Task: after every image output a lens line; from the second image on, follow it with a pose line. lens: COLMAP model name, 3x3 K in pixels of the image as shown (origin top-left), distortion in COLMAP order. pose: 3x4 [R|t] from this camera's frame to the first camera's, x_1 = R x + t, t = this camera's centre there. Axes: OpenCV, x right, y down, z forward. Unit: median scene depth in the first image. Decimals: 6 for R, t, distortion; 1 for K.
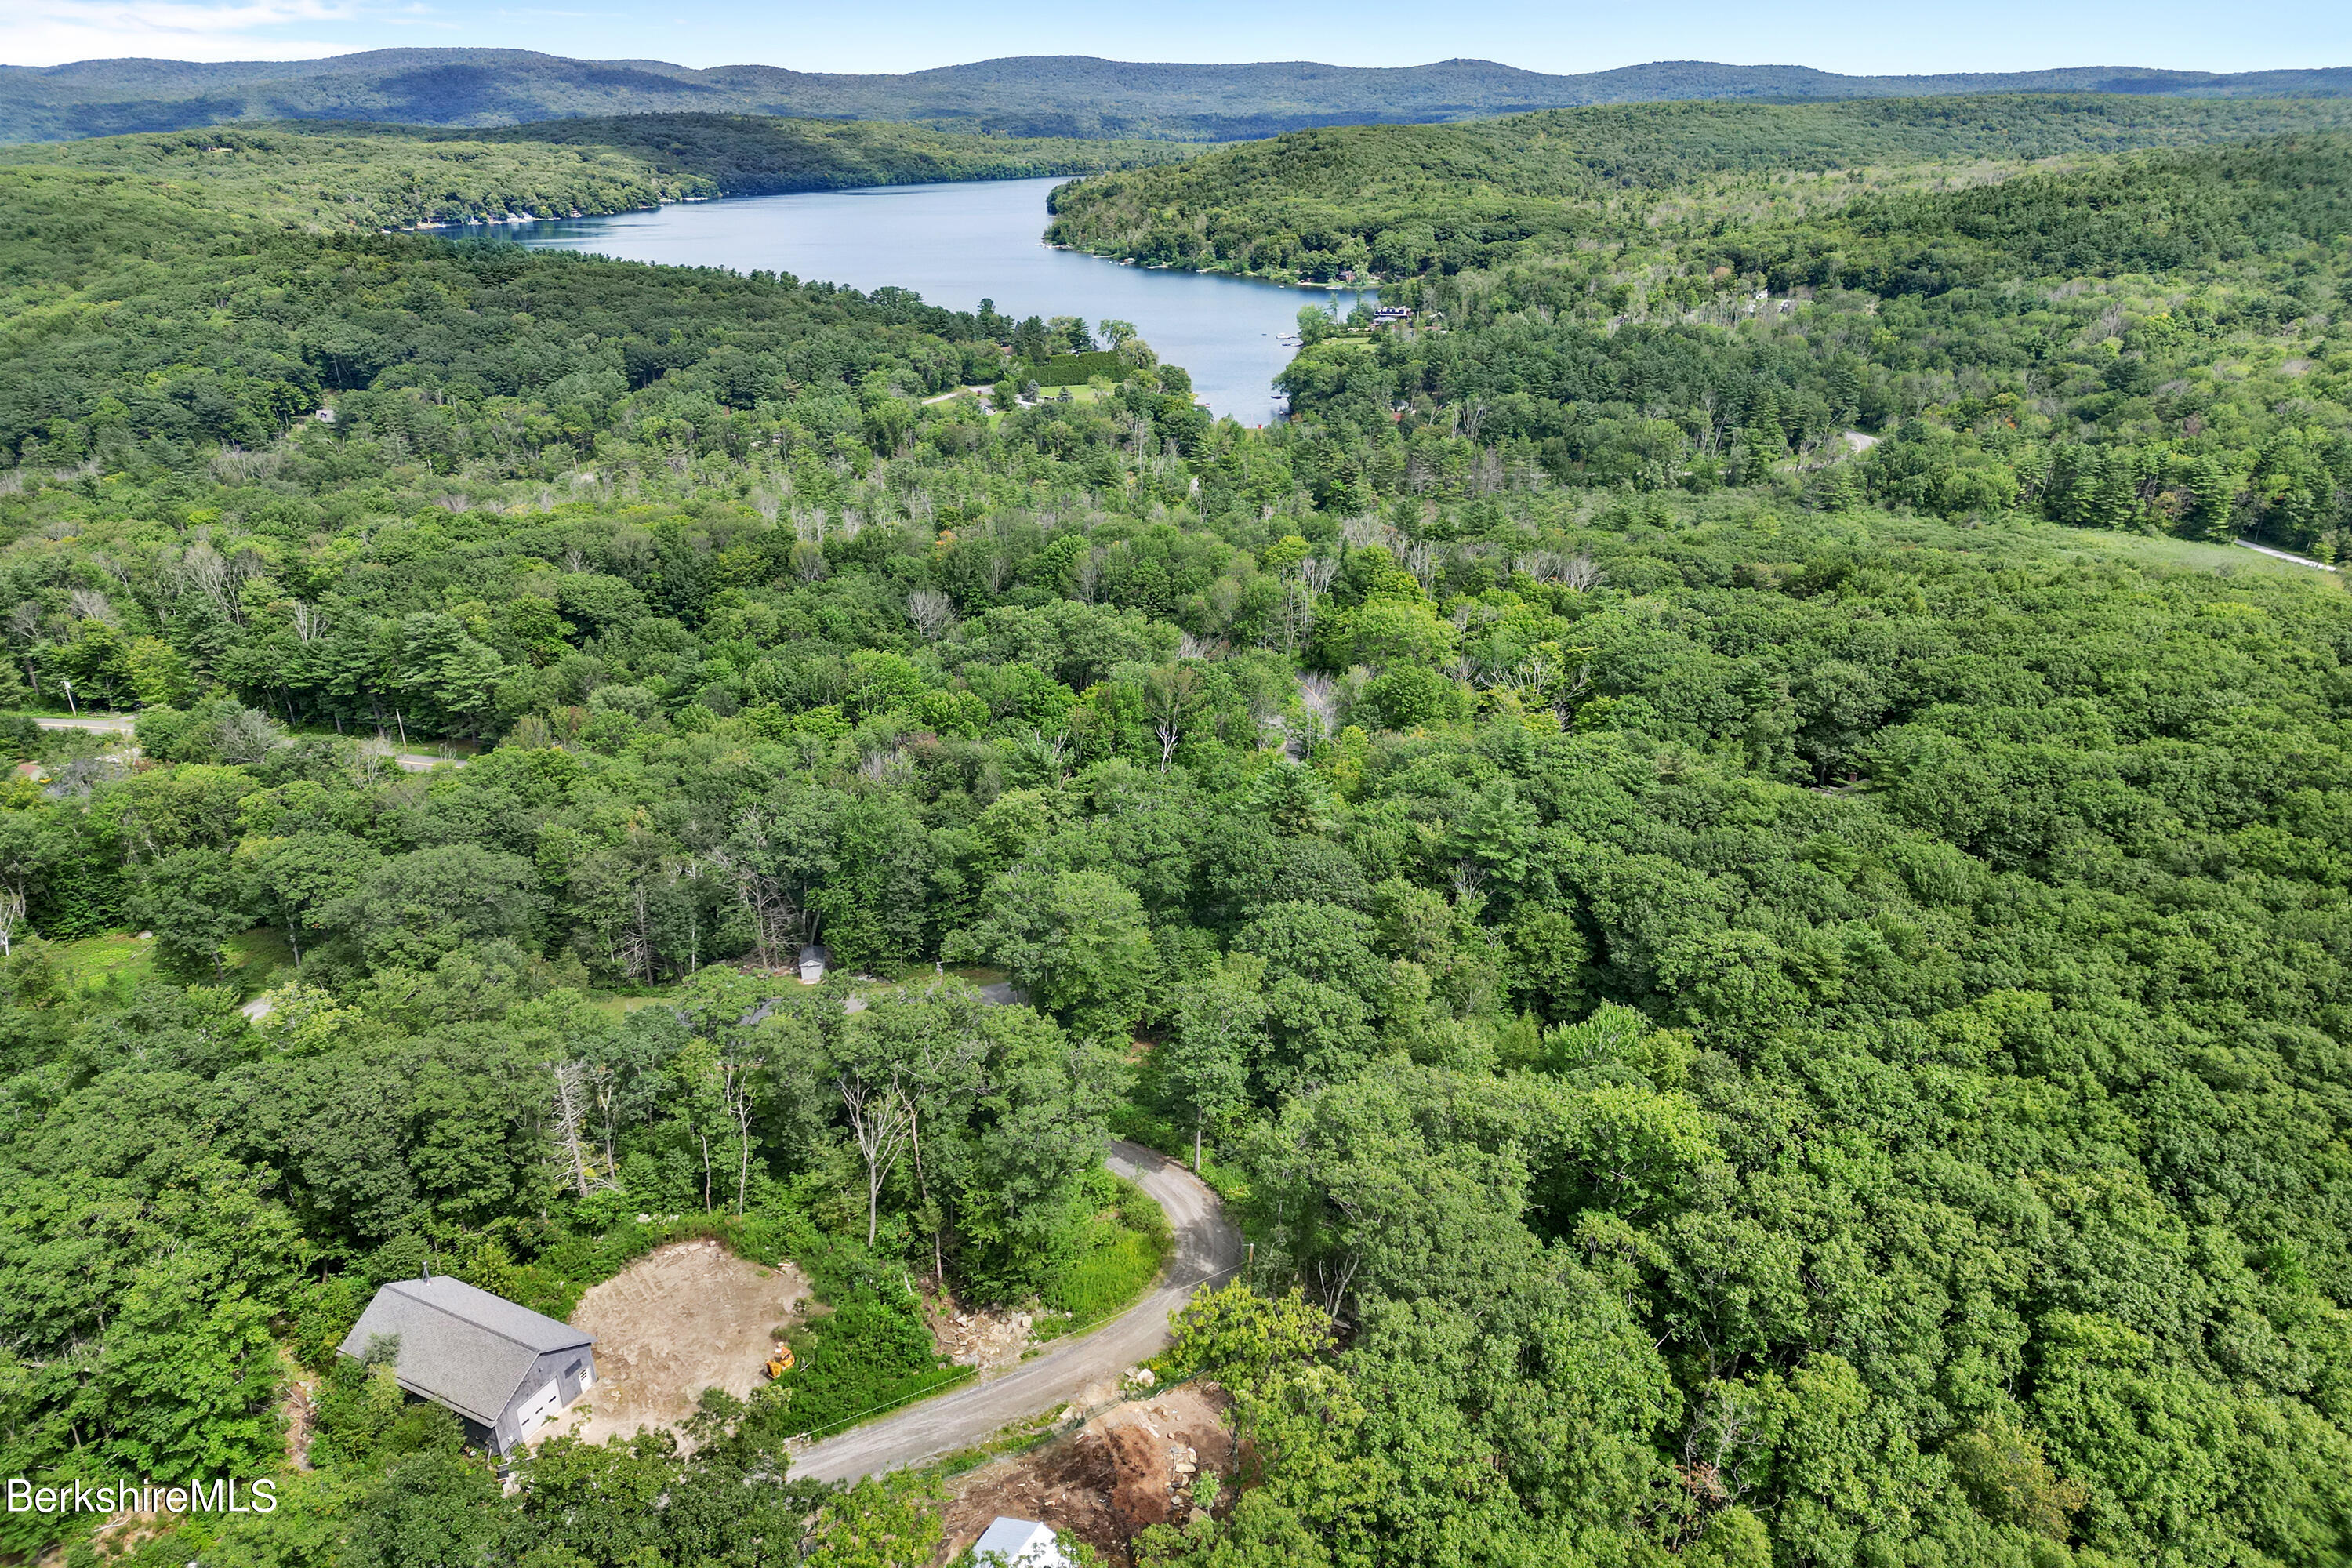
lens RADIAL K [[1647.4, 0, 1176.0], [0, 1647.4, 784.0], [0, 0, 1]] dist [0.069246, -0.050650]
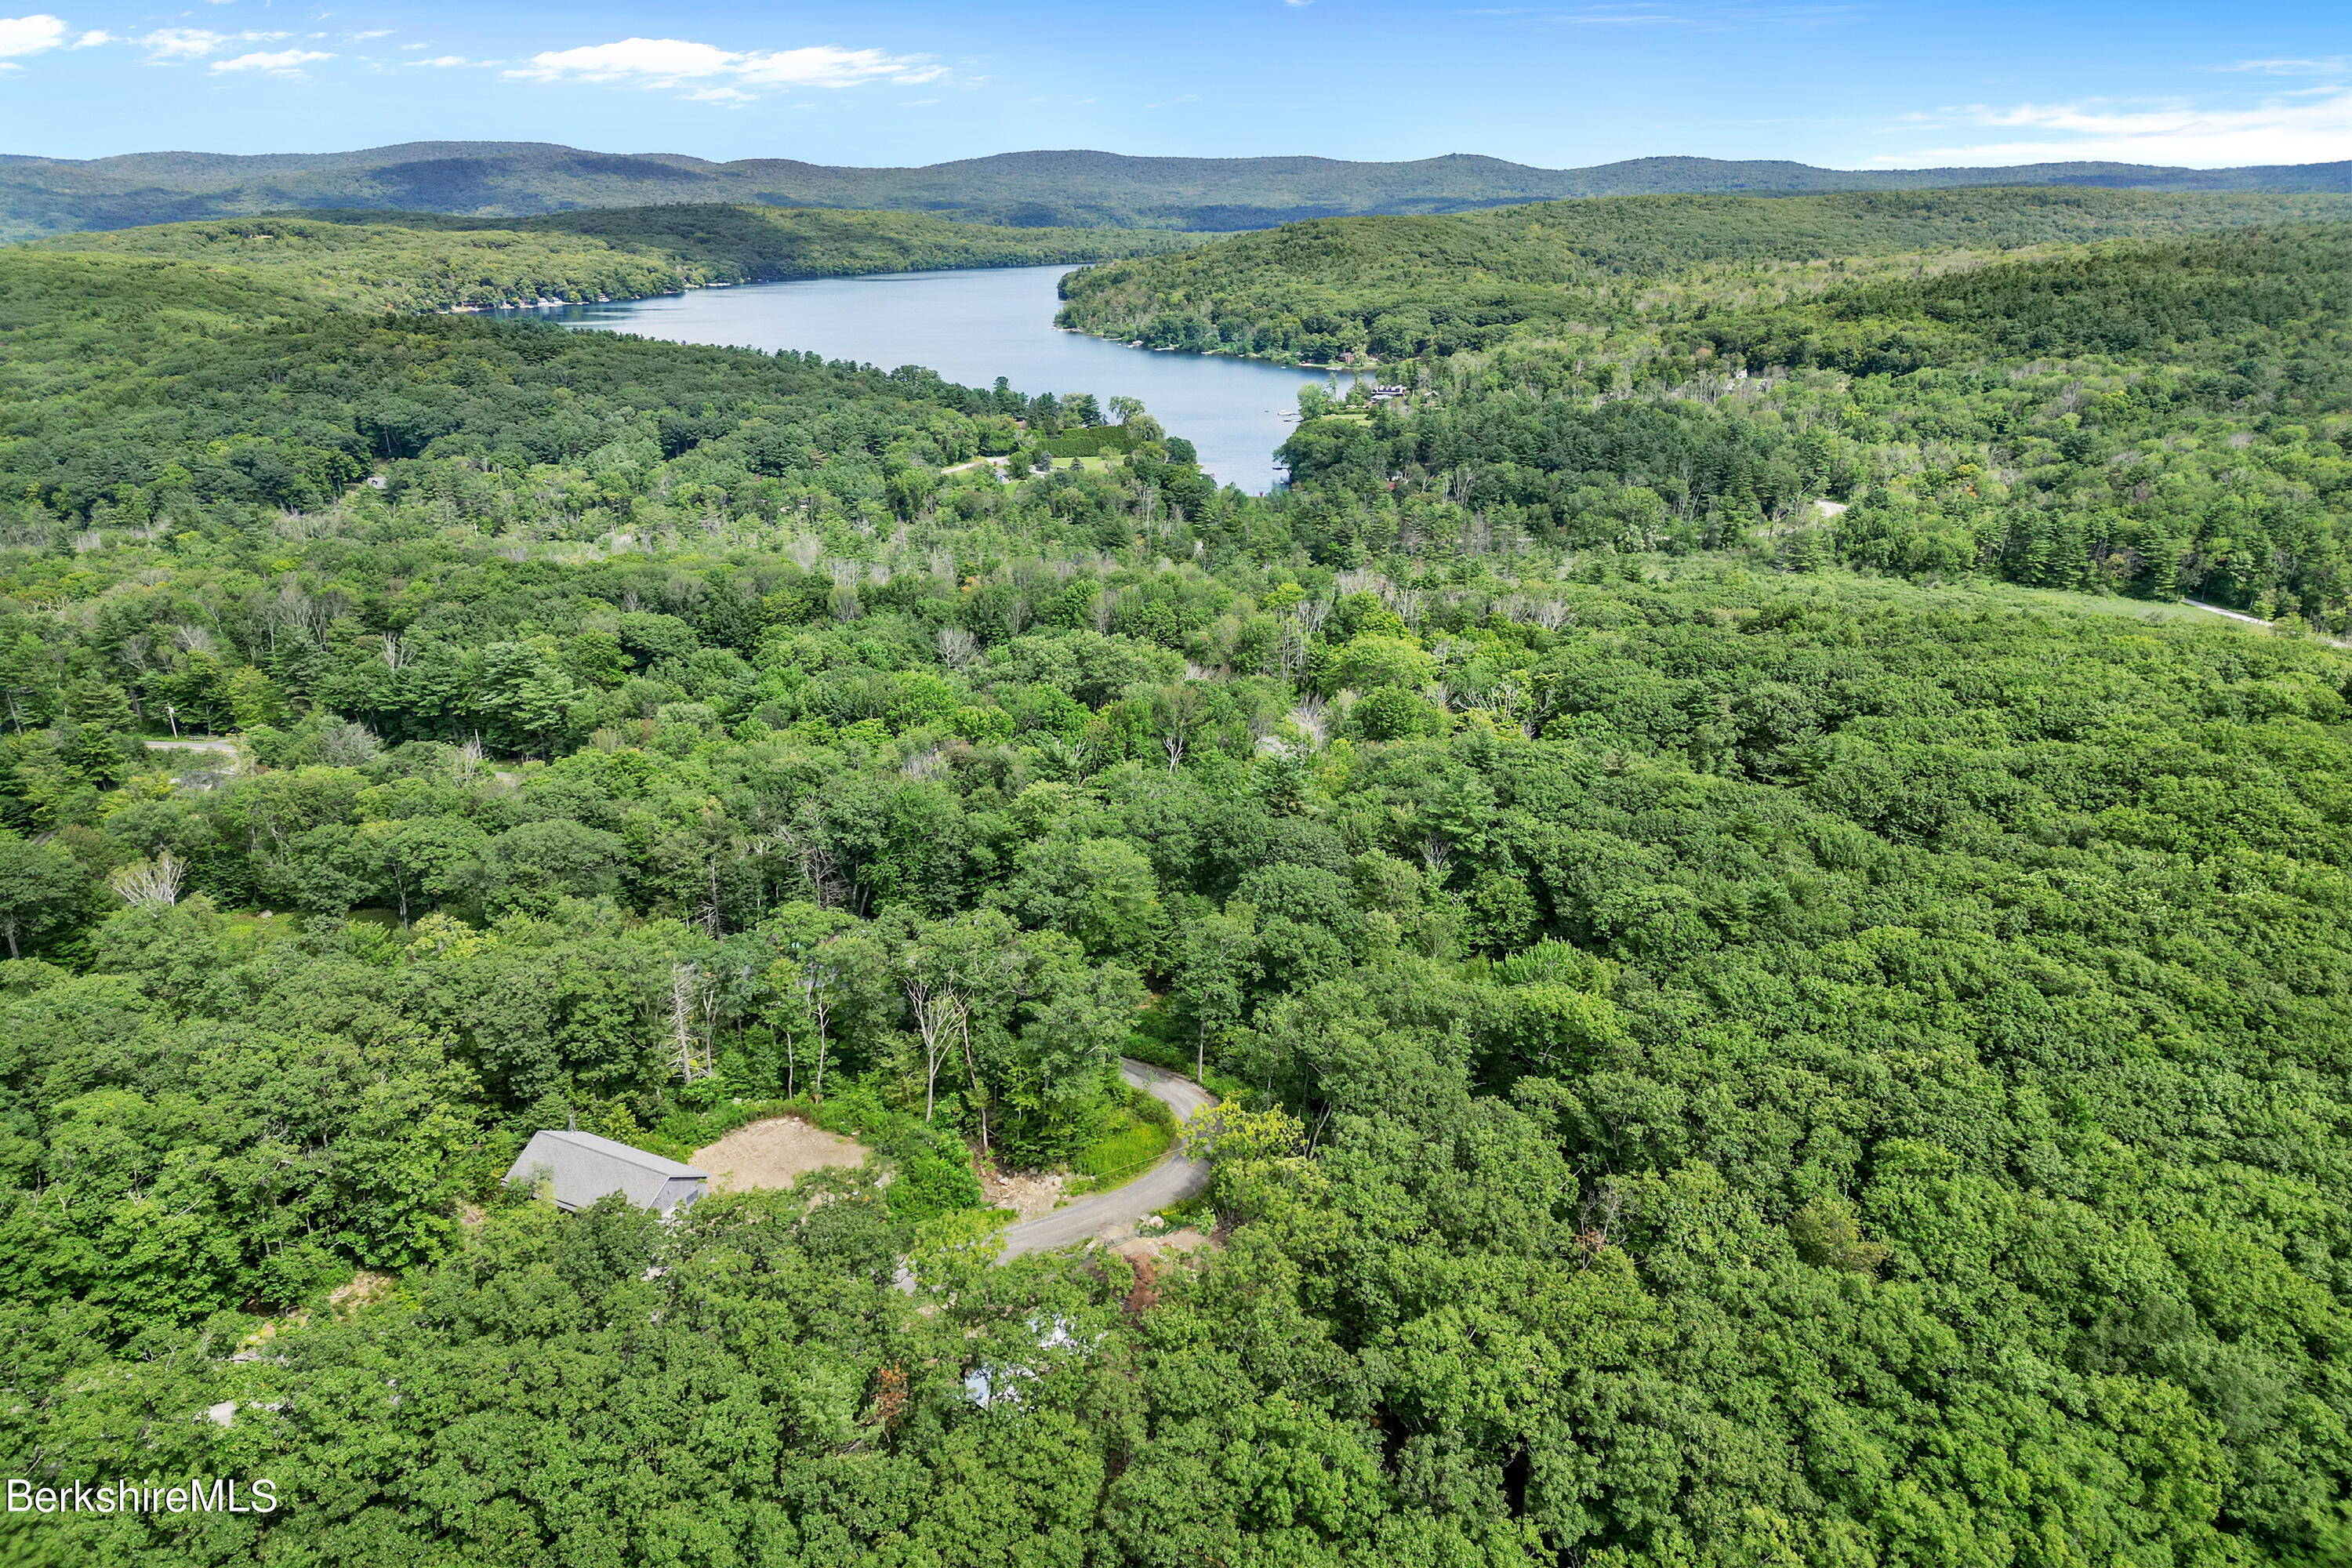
lens RADIAL K [[1673.1, 0, 1176.0], [0, 1673.1, 784.0], [0, 0, 1]] dist [0.076867, -0.056198]
pose [[0.999993, 0.002660, -0.002677, -0.000845], [-0.002798, 0.998589, -0.053029, 0.049805], [0.002533, 0.053036, 0.998589, -0.116260]]
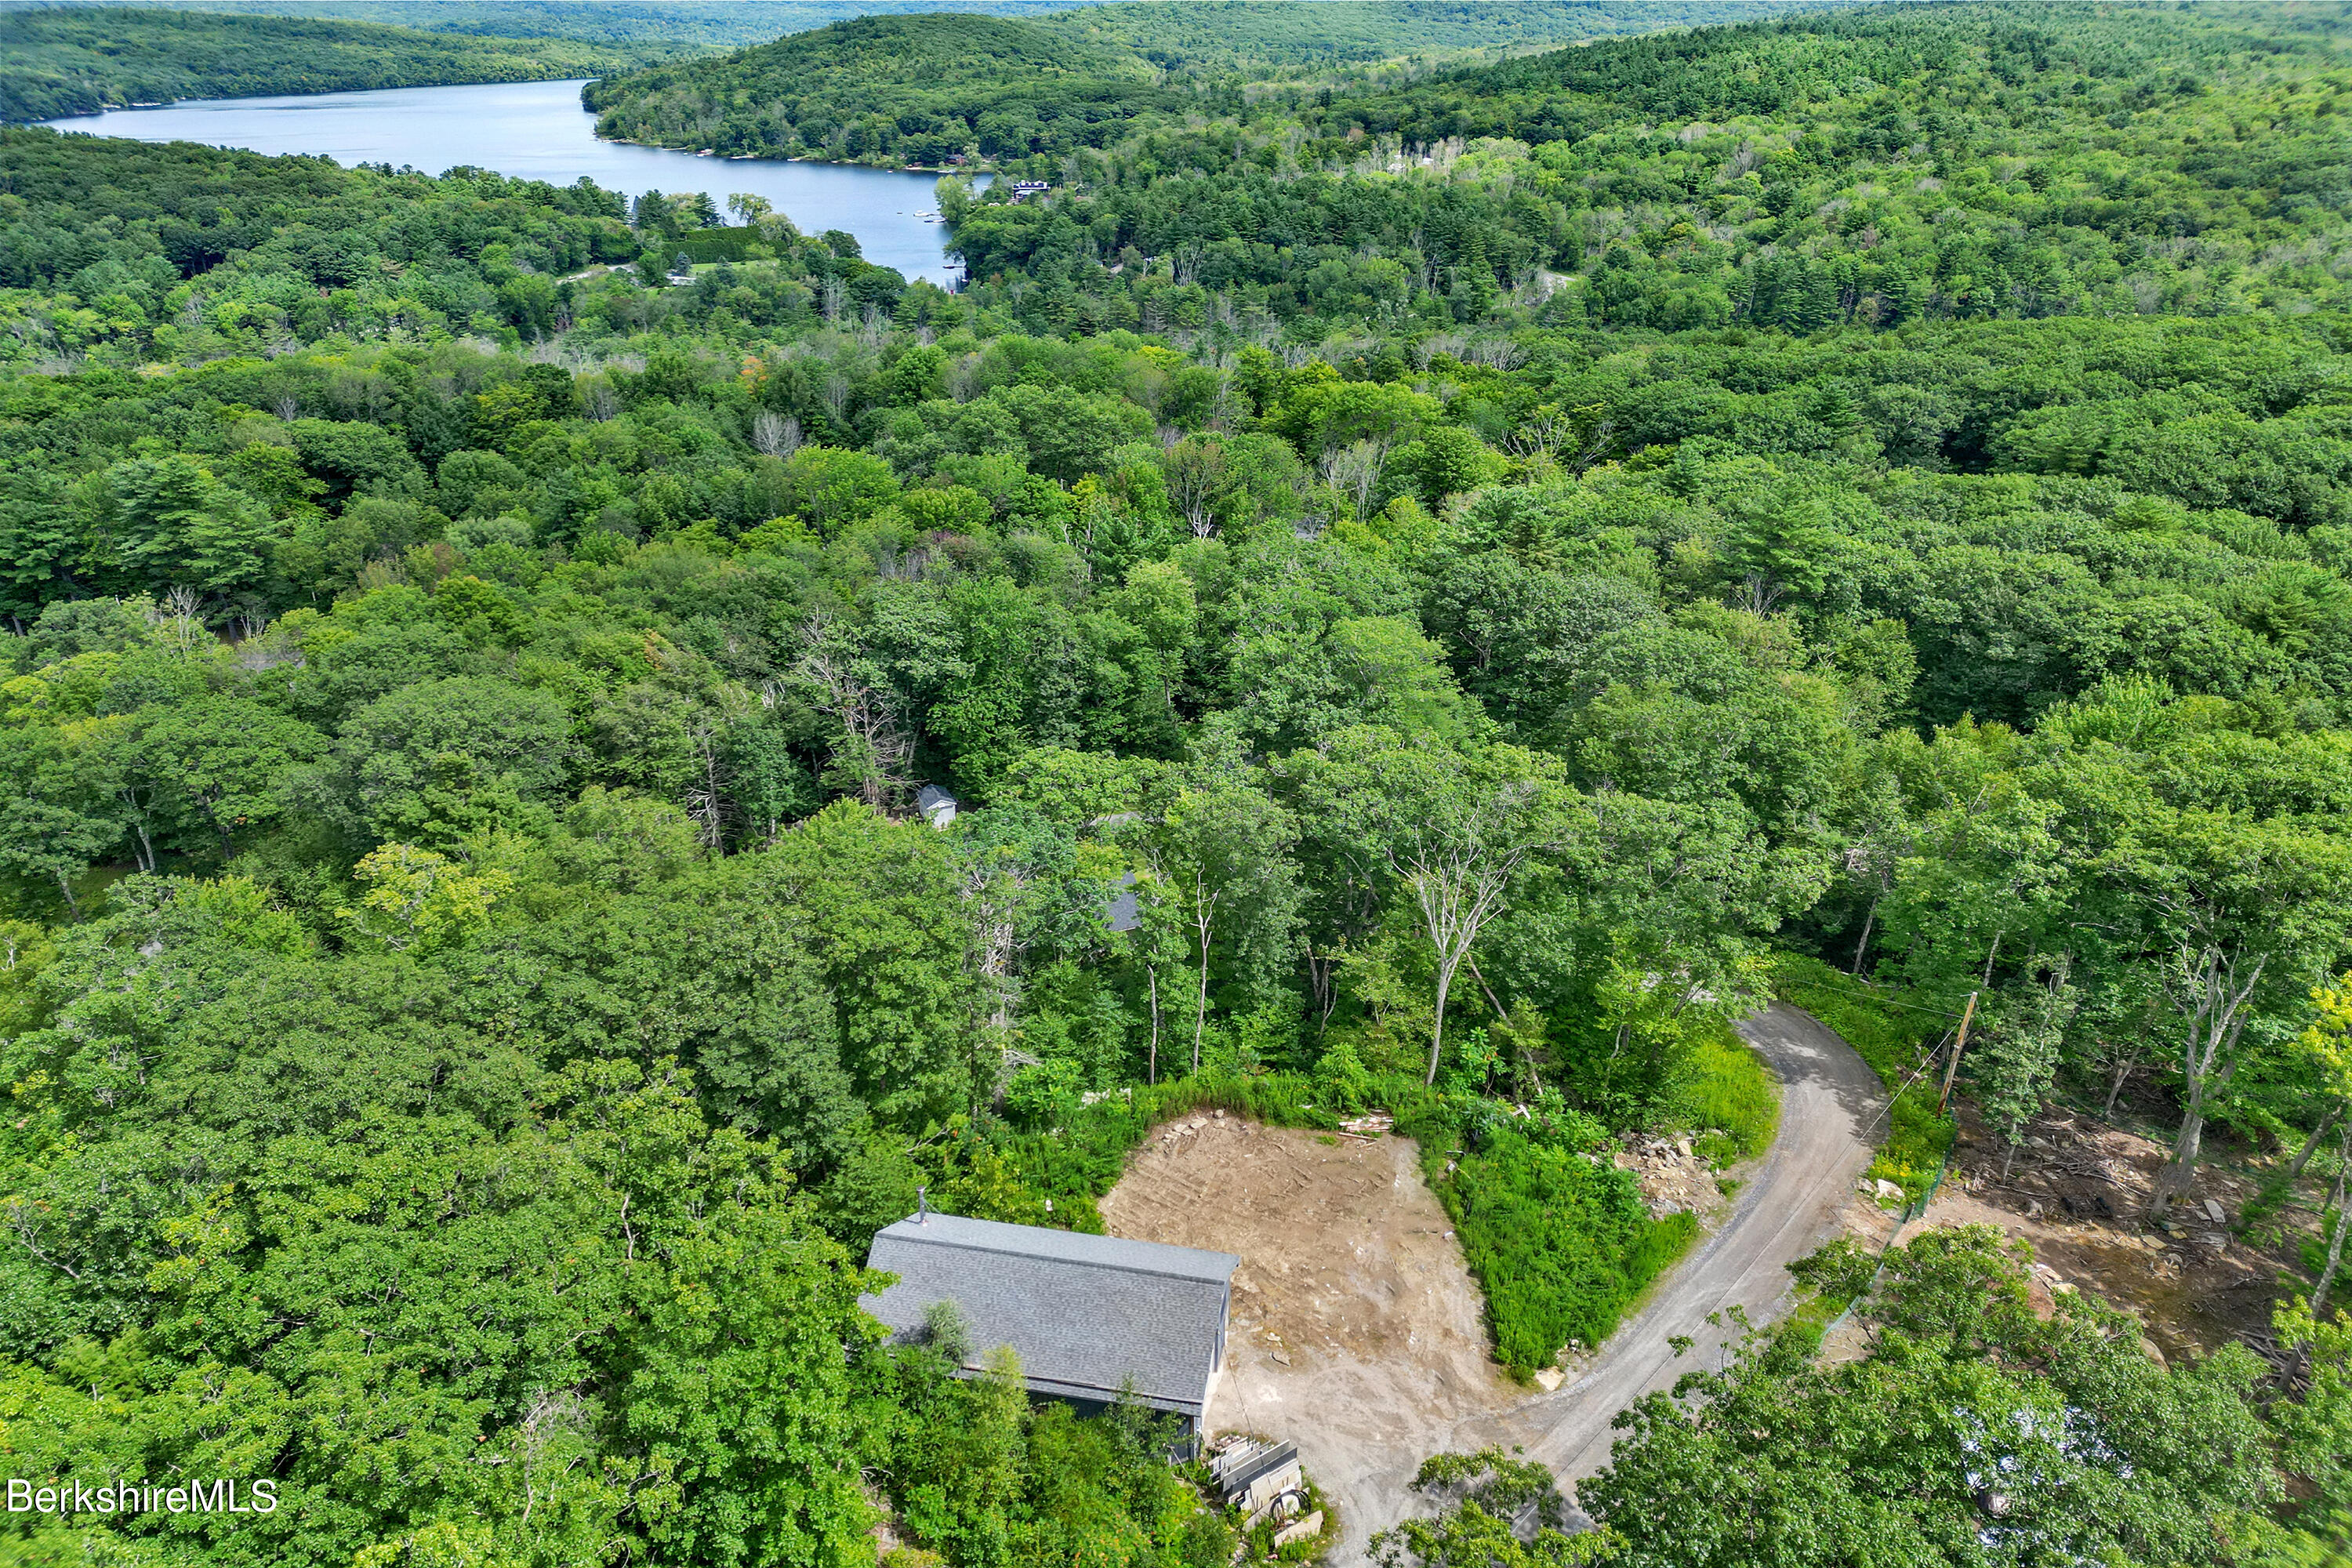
lens RADIAL K [[1625.3, 0, 1098.1], [0, 1625.3, 822.8], [0, 0, 1]] dist [0.071977, -0.057844]
pose [[0.964876, -0.119078, 0.234168, -0.235042], [0.108187, 0.992386, 0.058862, 0.058313], [-0.239394, -0.031461, 0.970413, 0.191309]]
